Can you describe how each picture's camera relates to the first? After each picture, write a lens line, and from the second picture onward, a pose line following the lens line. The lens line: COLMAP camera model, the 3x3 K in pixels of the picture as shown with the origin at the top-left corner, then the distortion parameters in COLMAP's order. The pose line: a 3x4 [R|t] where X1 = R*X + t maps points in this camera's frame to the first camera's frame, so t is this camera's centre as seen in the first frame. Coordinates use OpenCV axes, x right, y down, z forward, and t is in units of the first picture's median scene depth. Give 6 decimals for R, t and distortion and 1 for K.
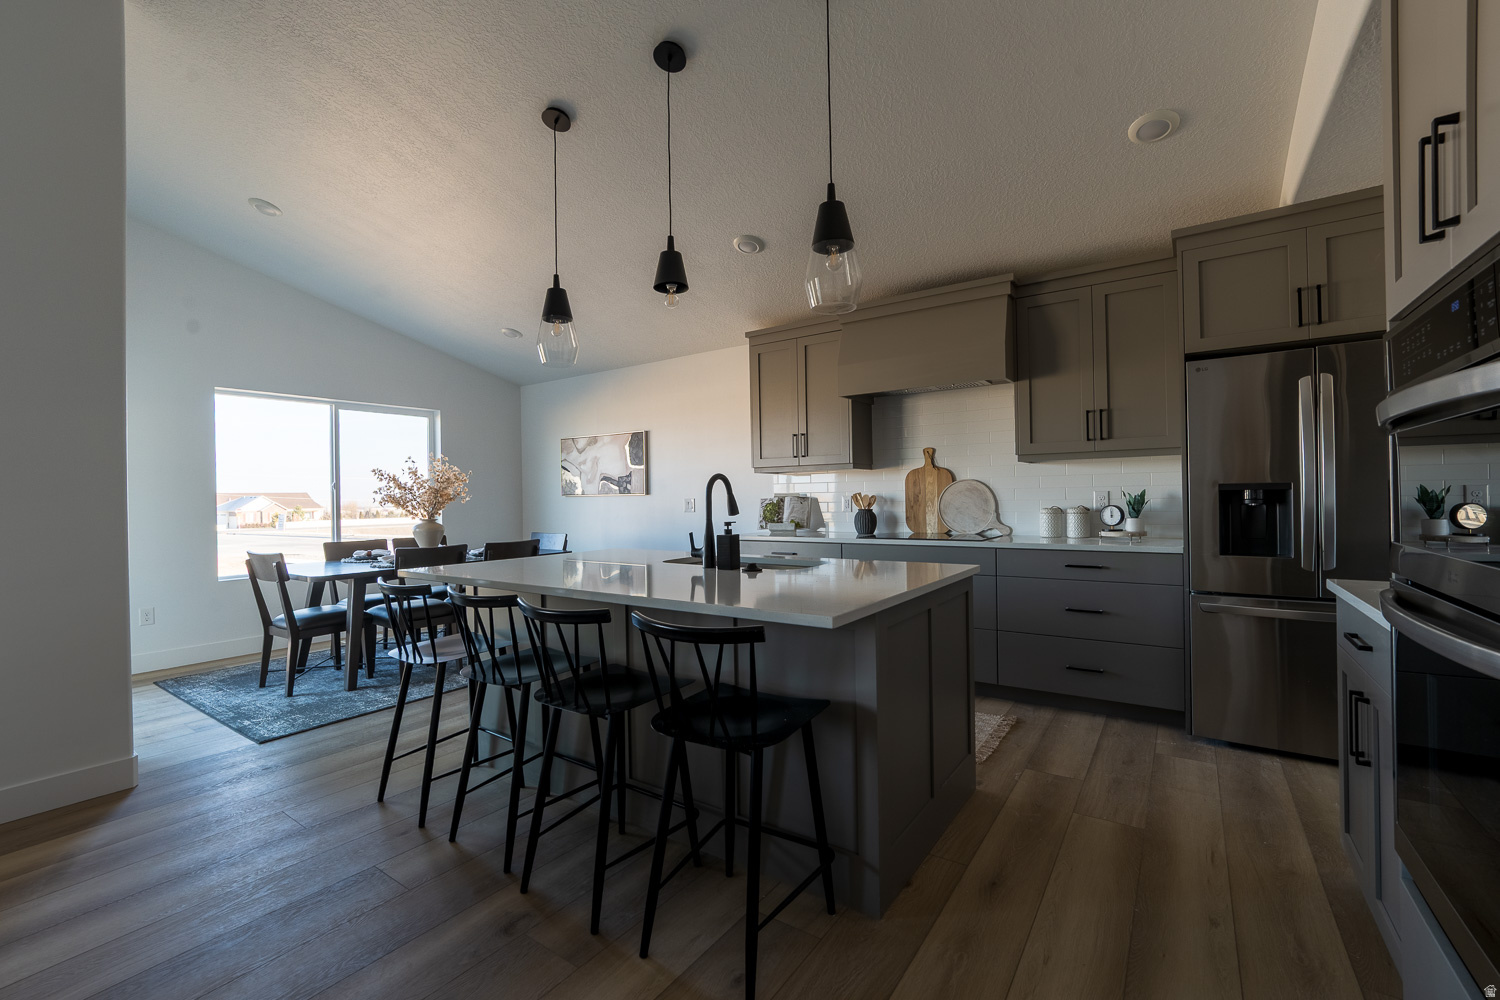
lens RADIAL K [[627.7, 0, 752.8], [0, 627.7, 497.4], [0, 0, 1]] dist [-0.025692, 0.000398]
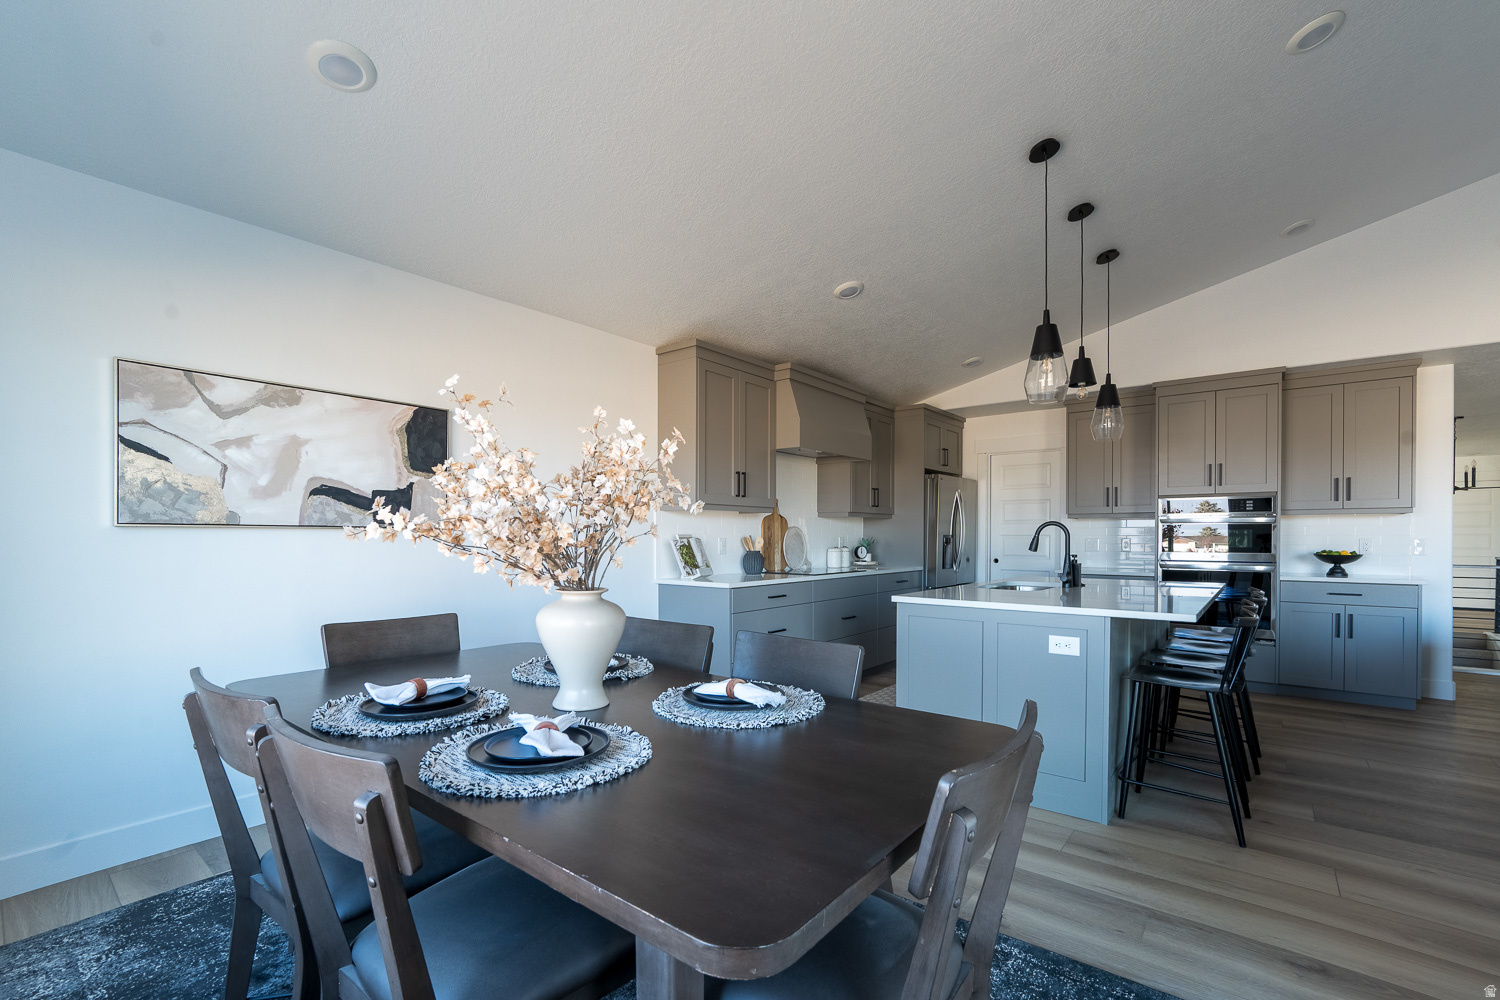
lens RADIAL K [[643.4, 0, 747.9], [0, 643.4, 543.3], [0, 0, 1]] dist [-0.010700, 0.000203]
pose [[0.080598, 0.006872, 0.996723, -0.940379], [-0.000491, 0.999976, -0.006855, 0.013996], [-0.996747, 0.000063, 0.080600, 0.957778]]
